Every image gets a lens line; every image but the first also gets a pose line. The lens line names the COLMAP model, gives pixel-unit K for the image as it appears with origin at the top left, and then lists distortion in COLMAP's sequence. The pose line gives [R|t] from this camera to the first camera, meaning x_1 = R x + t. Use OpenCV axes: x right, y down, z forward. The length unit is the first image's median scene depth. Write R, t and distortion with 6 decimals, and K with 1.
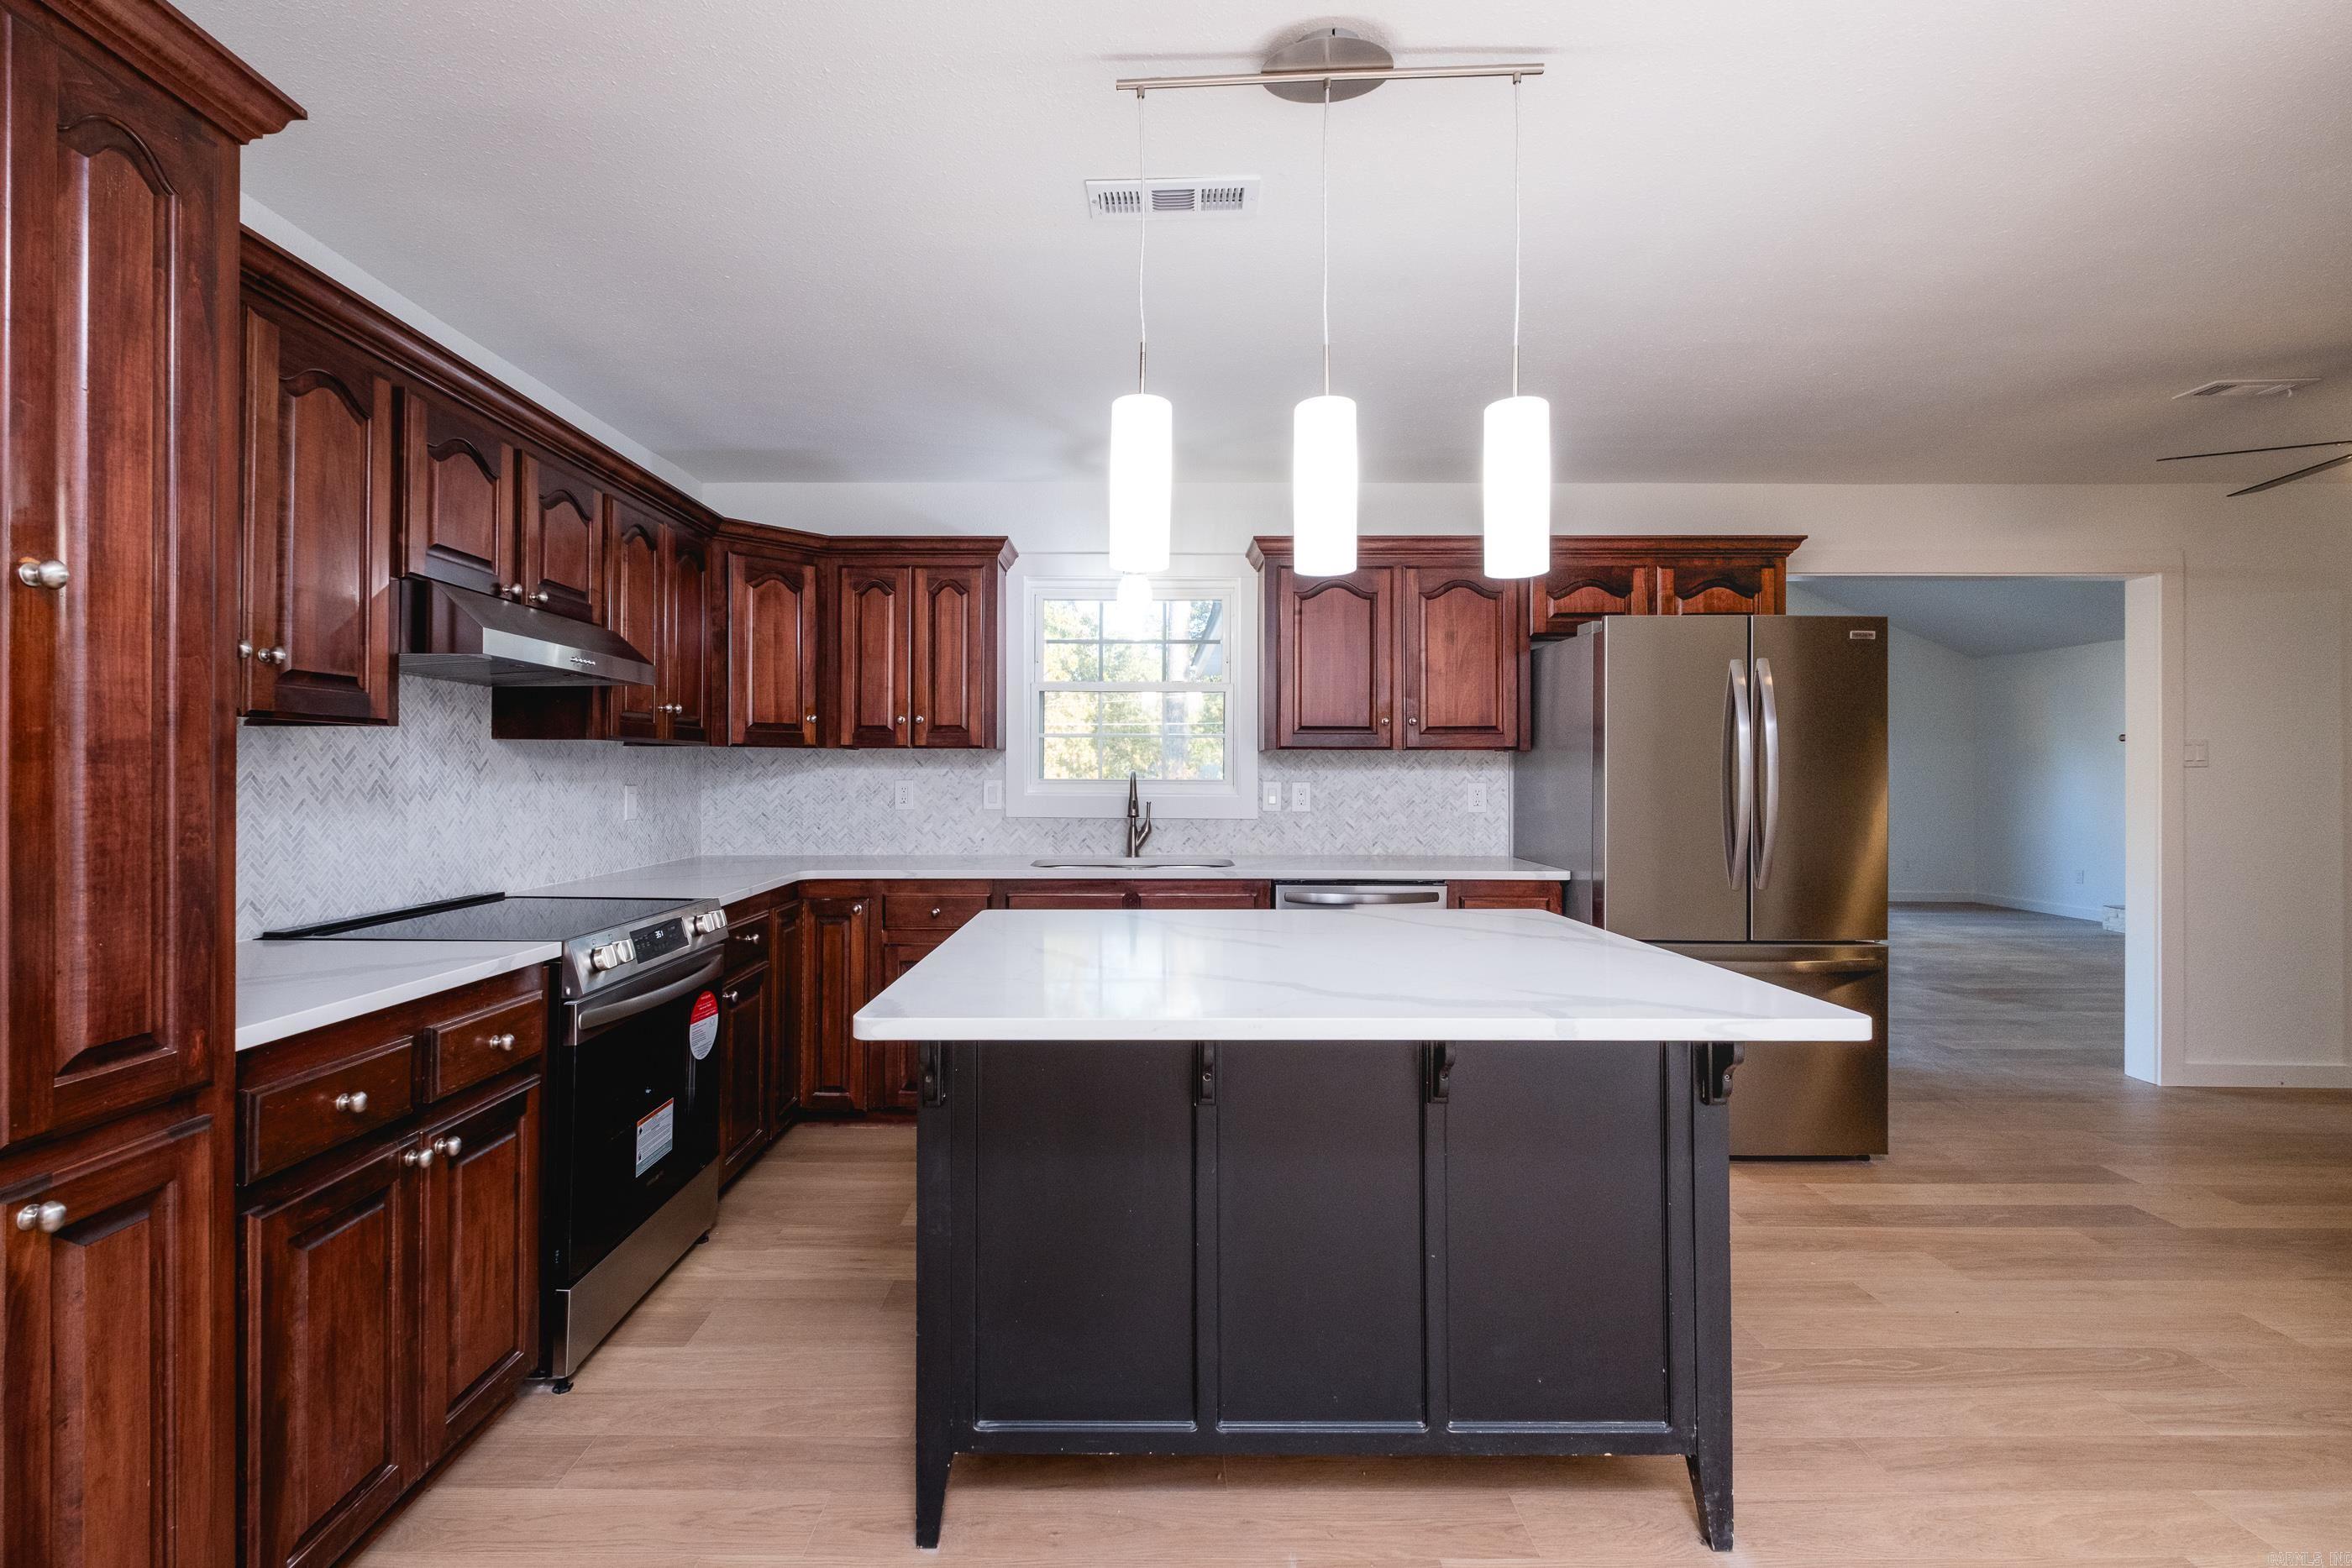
lens RADIAL K [[1048.5, 0, 1137.6], [0, 1048.5, 764.7], [0, 0, 1]] dist [0.009923, -0.006939]
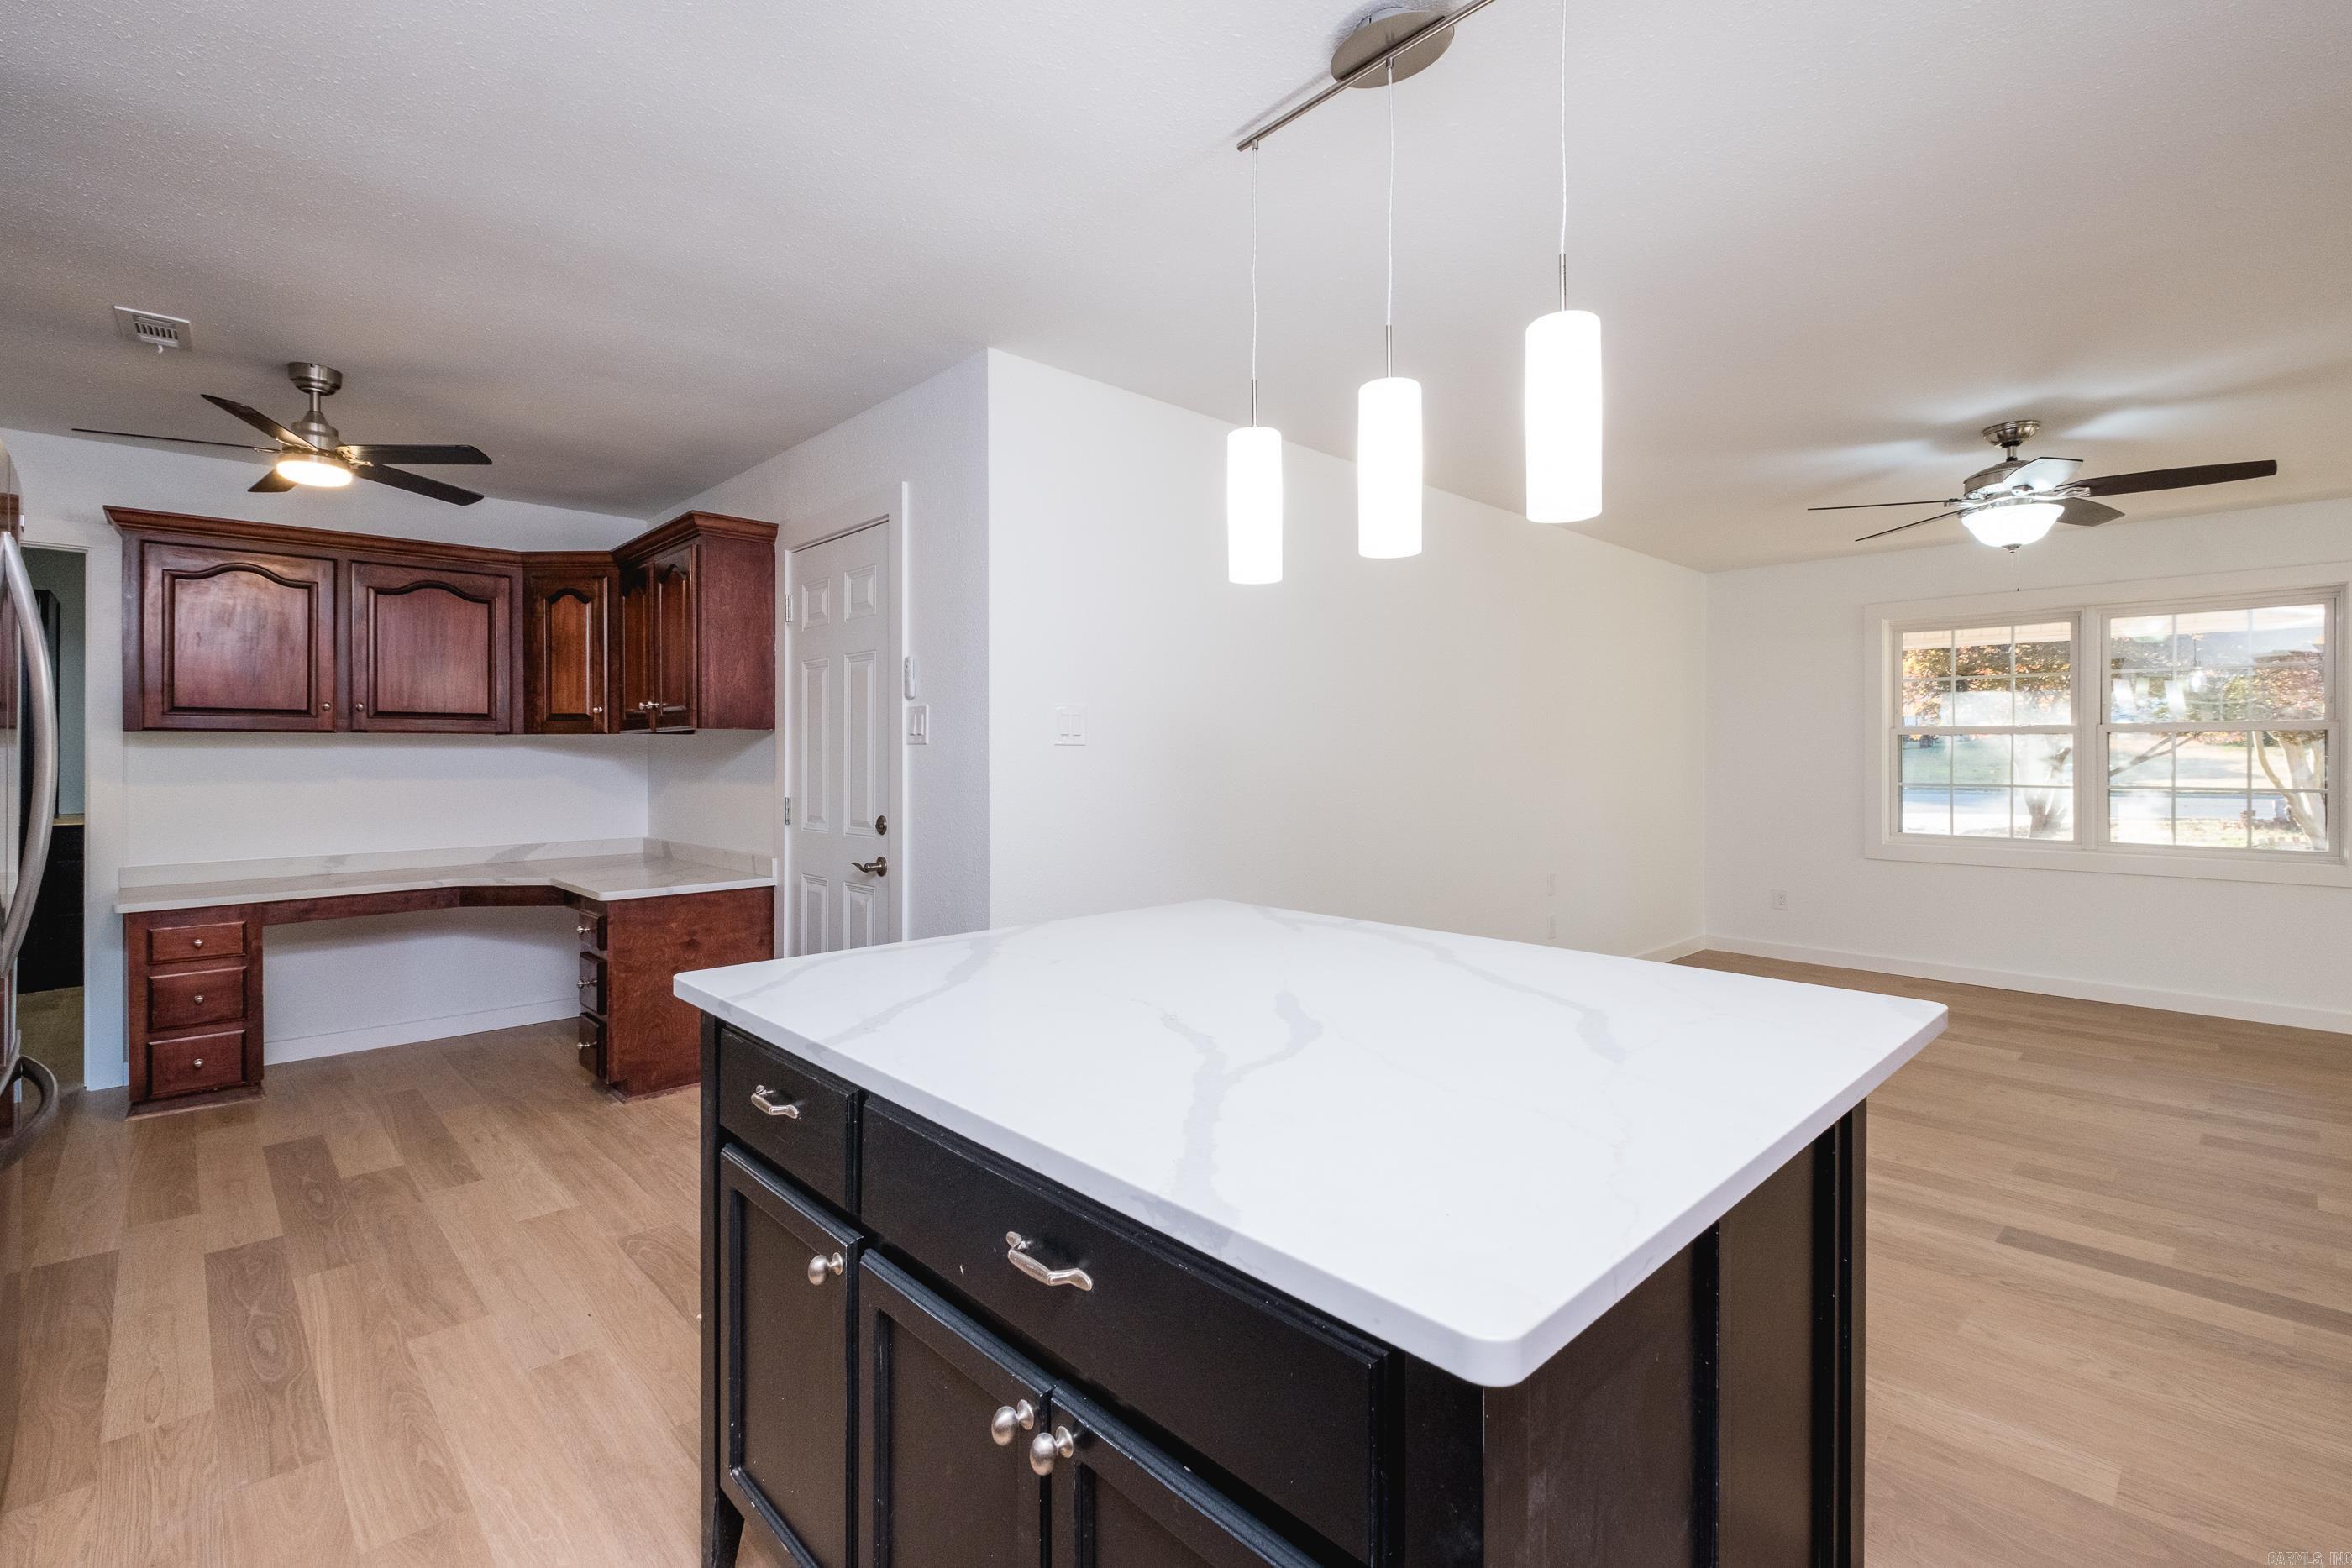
lens RADIAL K [[1048.5, 0, 1137.6], [0, 1048.5, 764.7], [0, 0, 1]] dist [0.009923, -0.006939]
pose [[-0.681488, -0.008594, 0.731779, -0.243477], [-0.007396, 0.999961, 0.004855, 0.004521], [-0.731792, -0.002103, -0.681525, 1.166846]]
